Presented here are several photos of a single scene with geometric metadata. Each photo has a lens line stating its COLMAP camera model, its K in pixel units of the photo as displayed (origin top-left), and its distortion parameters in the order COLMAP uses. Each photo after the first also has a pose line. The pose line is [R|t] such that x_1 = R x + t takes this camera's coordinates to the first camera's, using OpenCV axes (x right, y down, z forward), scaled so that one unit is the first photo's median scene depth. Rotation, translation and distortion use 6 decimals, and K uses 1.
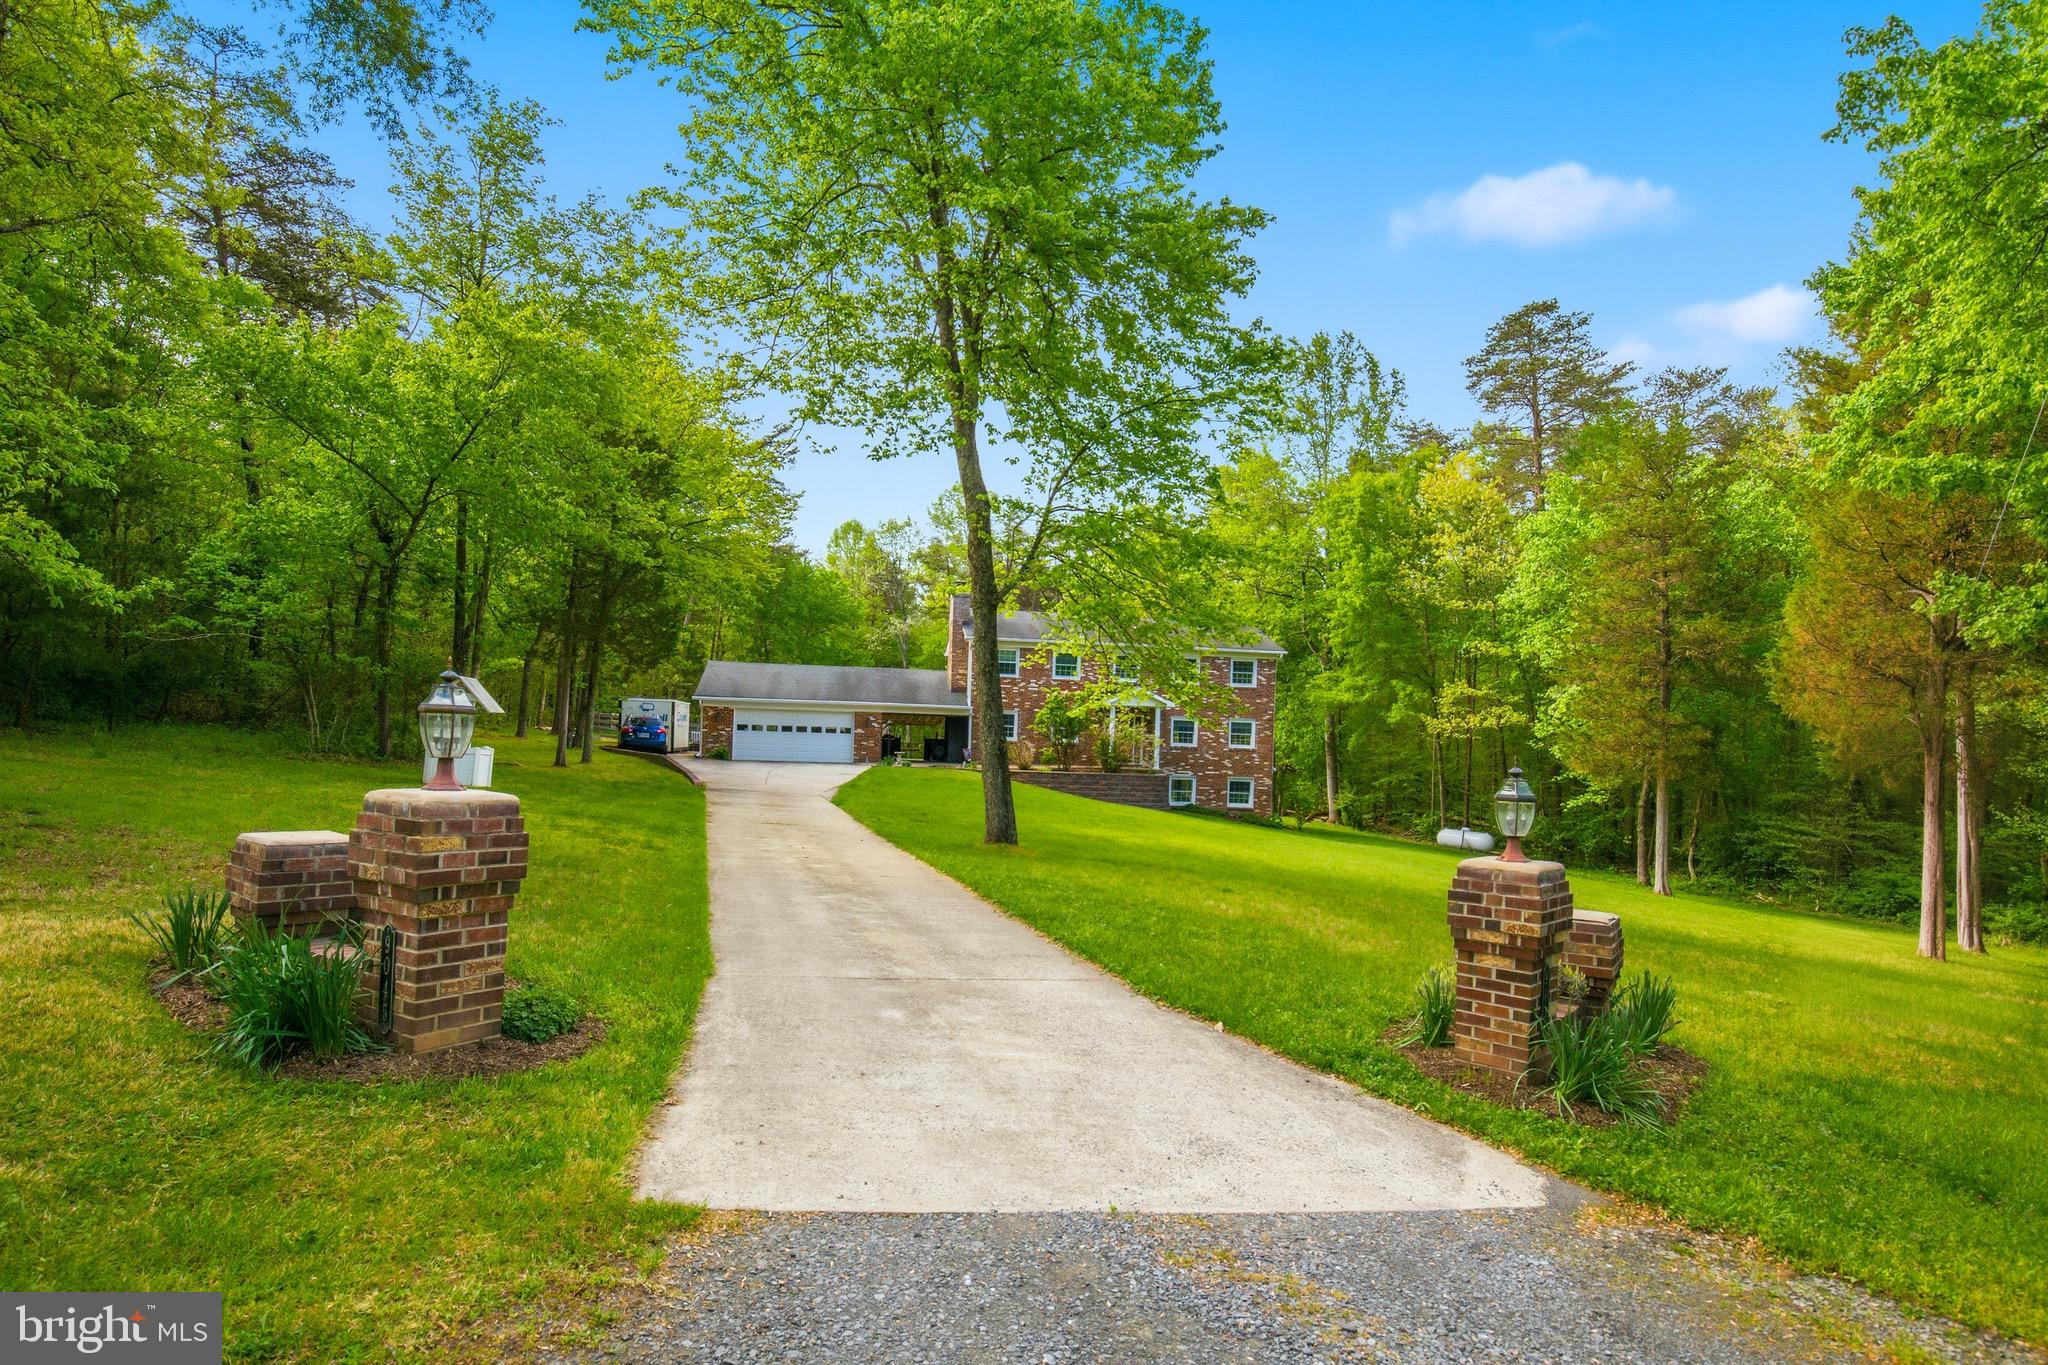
lens RADIAL K [[1028.2, 0, 1031.3], [0, 1028.2, 721.7], [0, 0, 1]] dist [-0.001607, 0.000022]
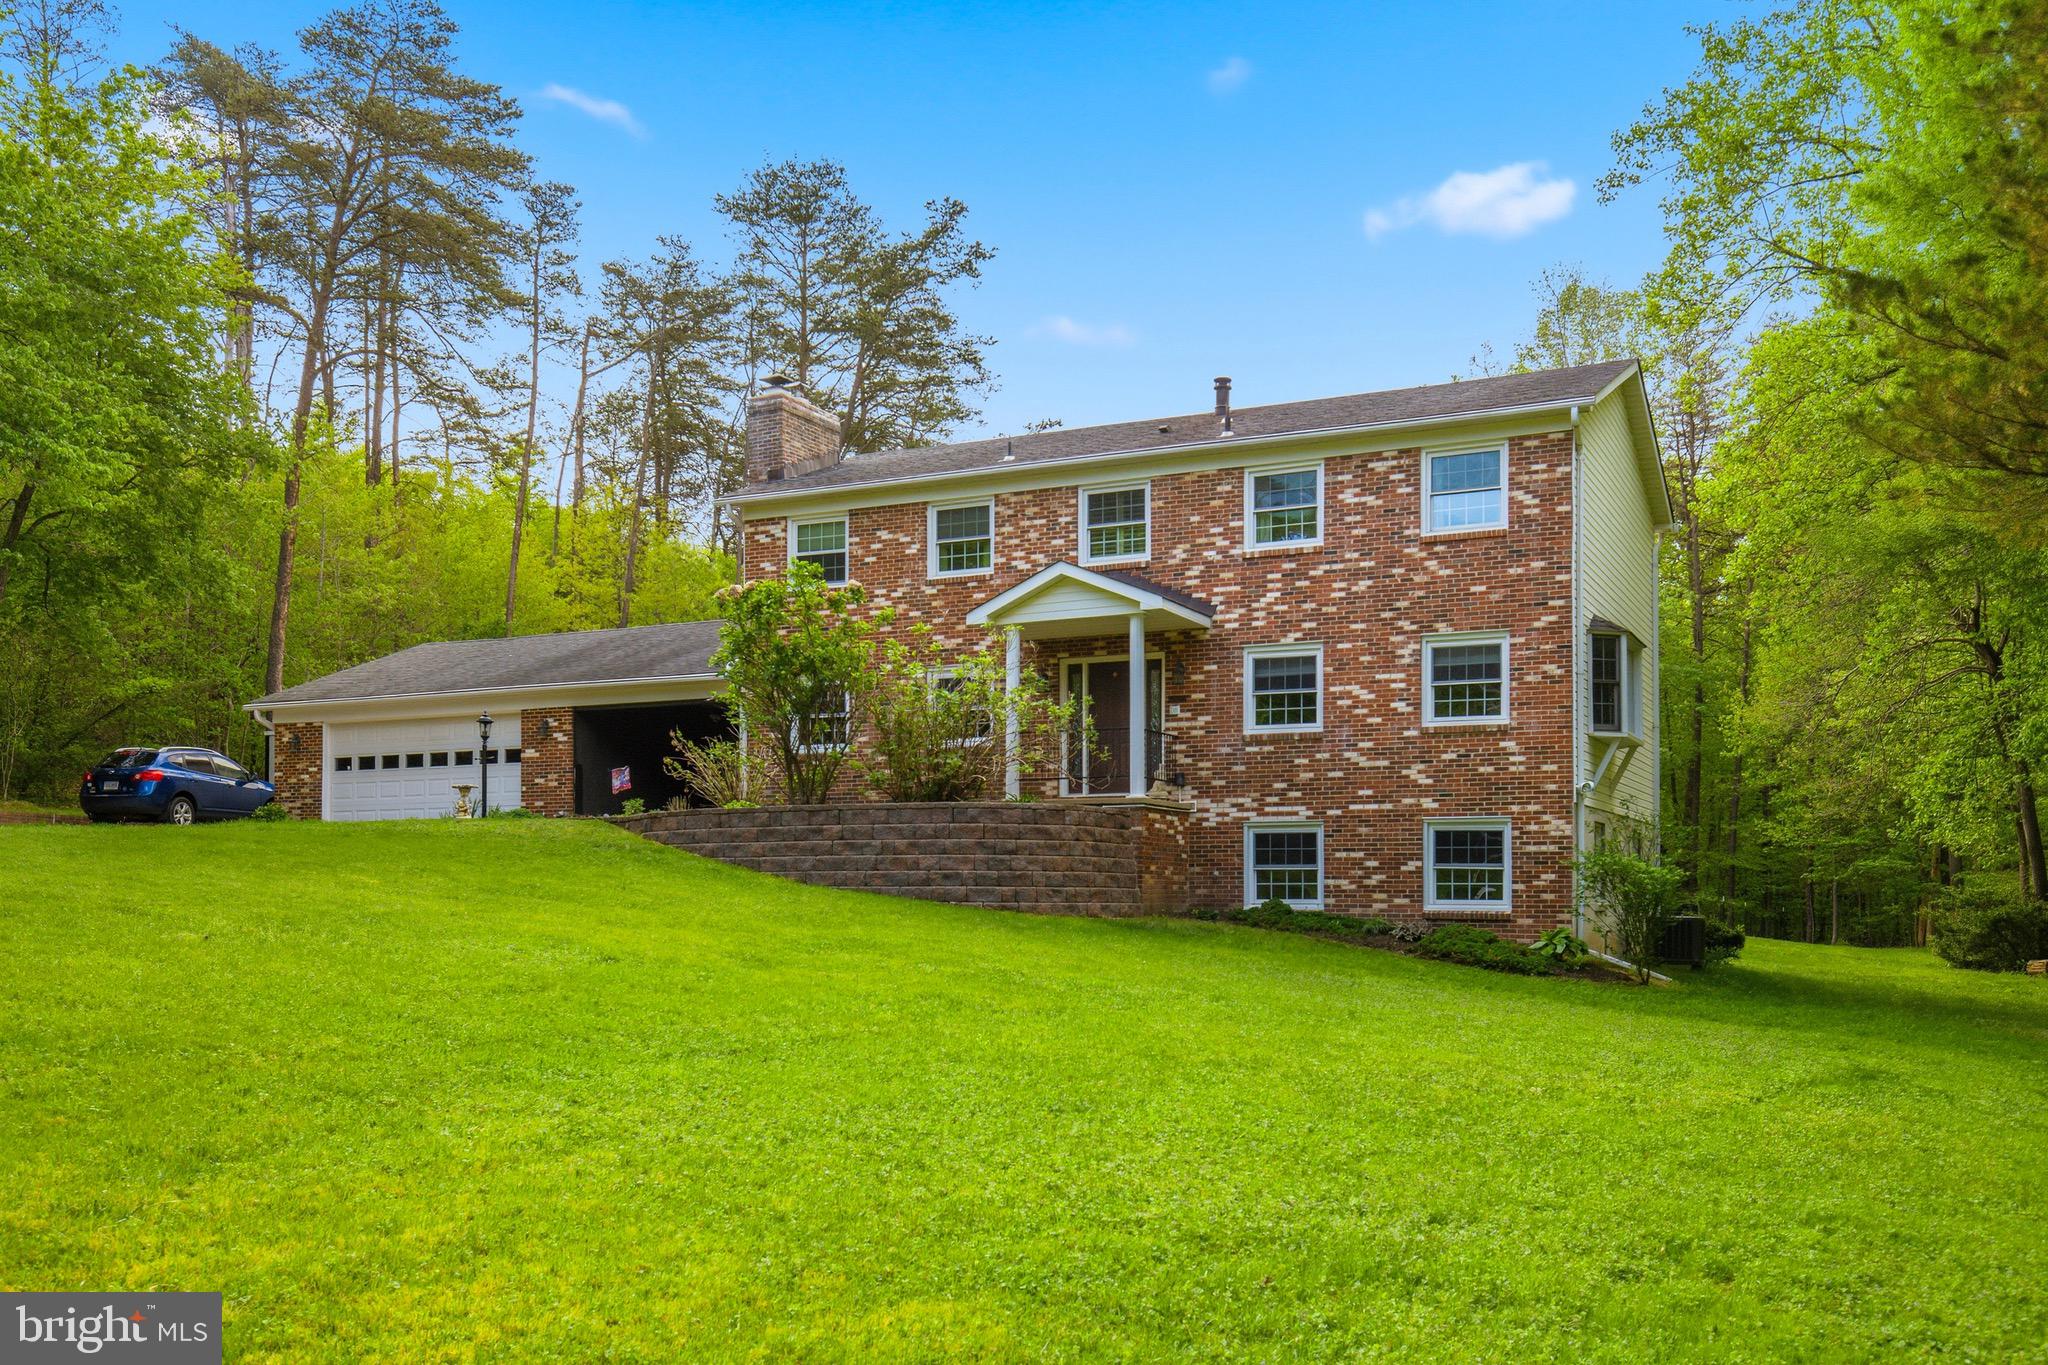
lens RADIAL K [[1811.3, 0, 1021.2], [0, 1811.3, 816.9], [0, 0, 1]] dist [0.064917, 0.003736]
pose [[0.825693, -0.058067, -0.561123, 0.405736], [0.040967, 0.998234, -0.043018, 0.072704], [0.562630, 0.012532, 0.826614, 0.461964]]
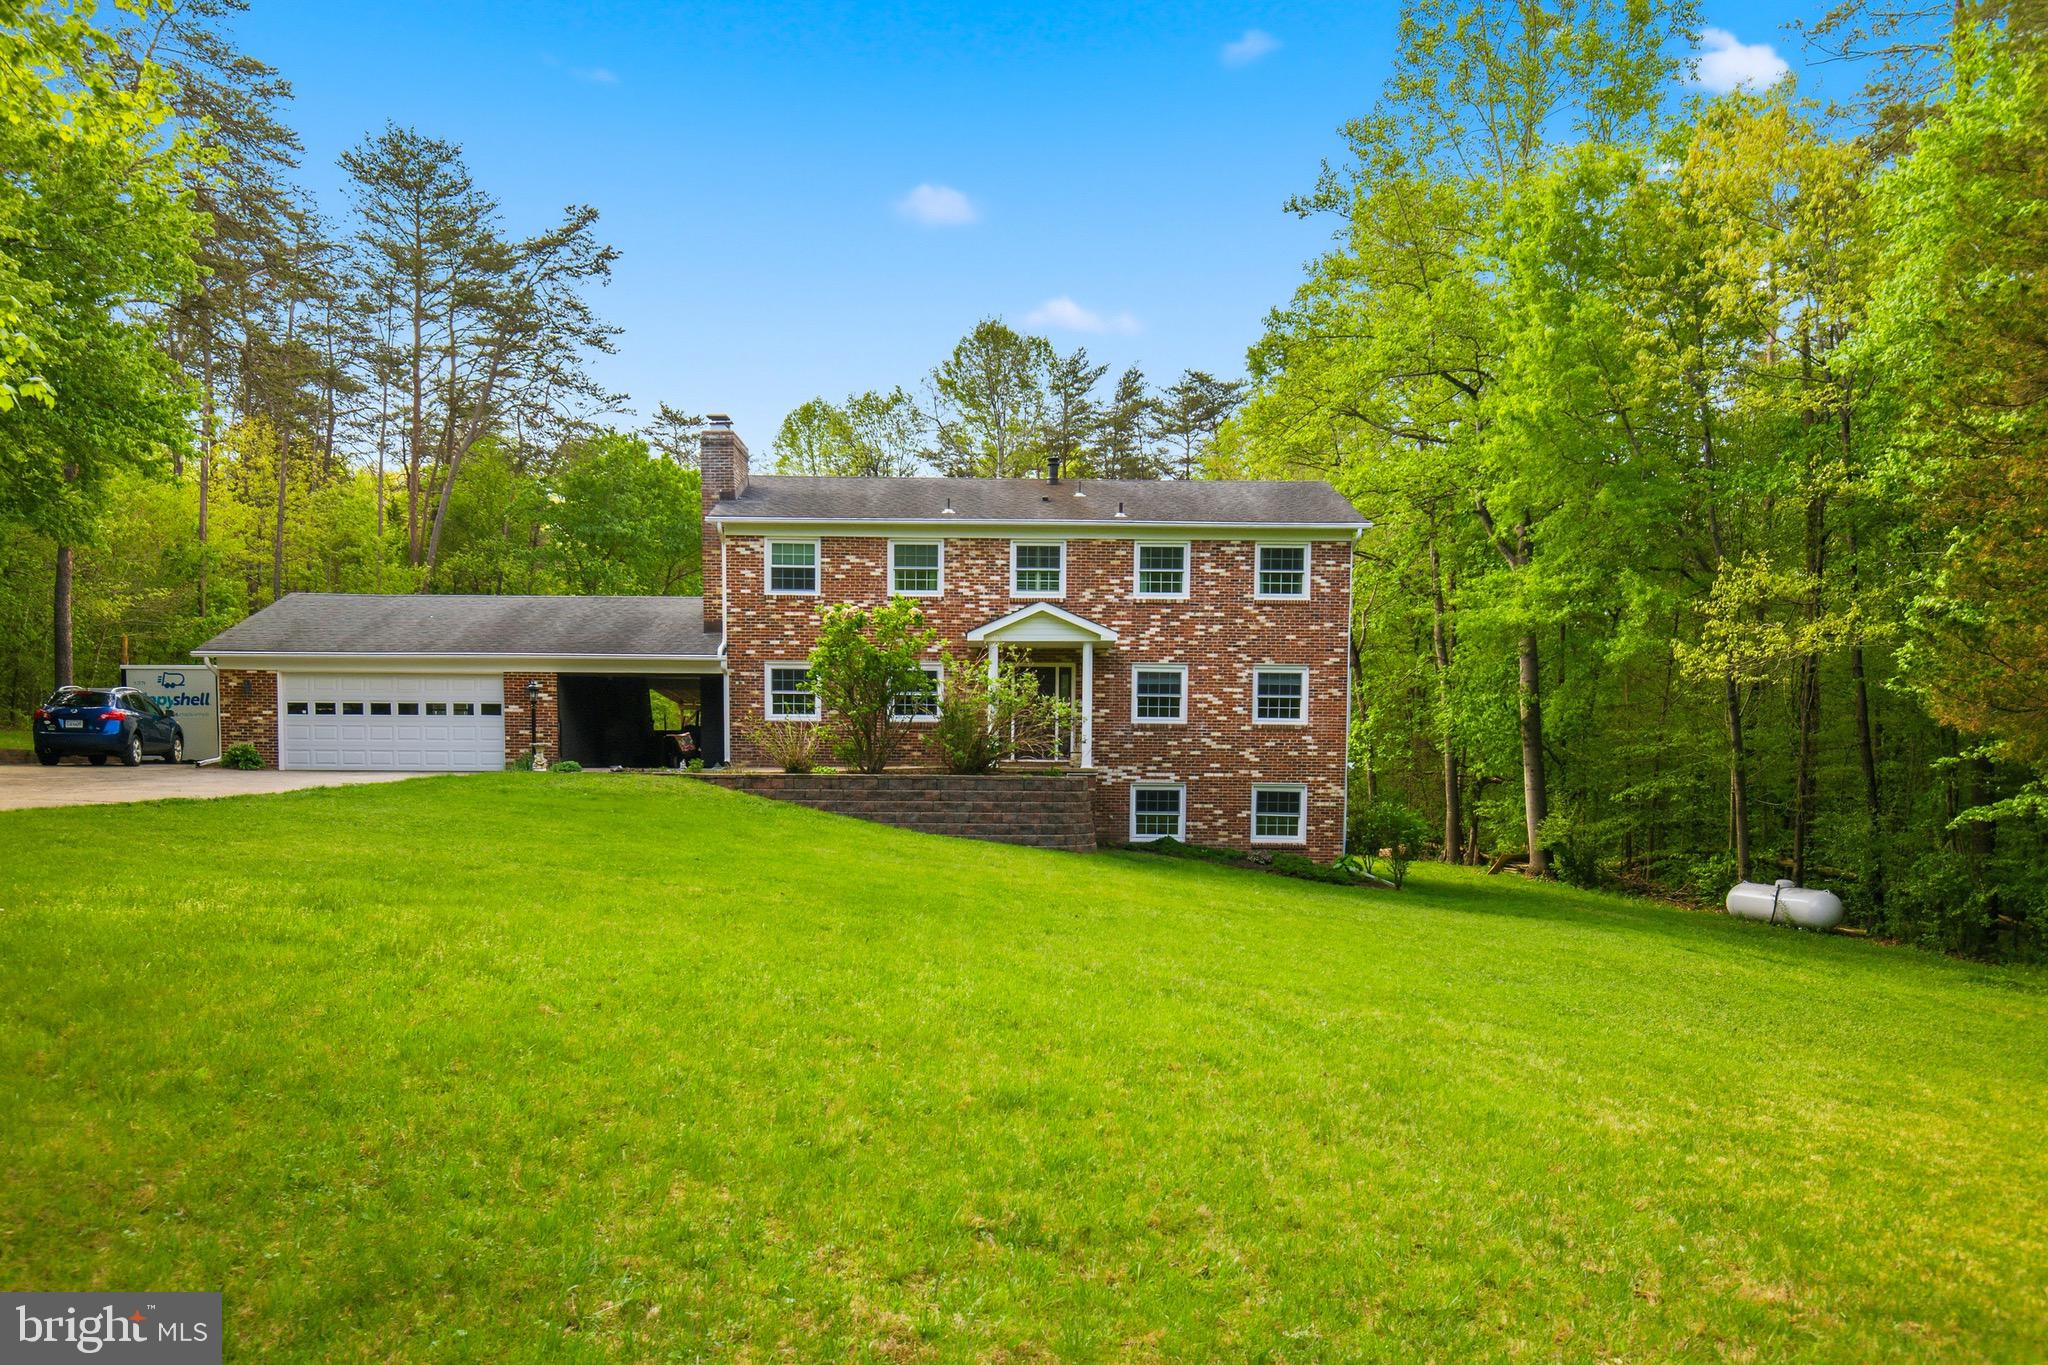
lens RADIAL K [[1518.9, 0, 1019.5], [0, 1518.9, 831.7], [0, 0, 1]] dist [0.043012, -0.001307]
pose [[0.989287, -0.019249, -0.144707, 0.186046], [0.027771, 0.997982, 0.057109, 0.032162], [0.143316, -0.060516, 0.987825, 0.255875]]
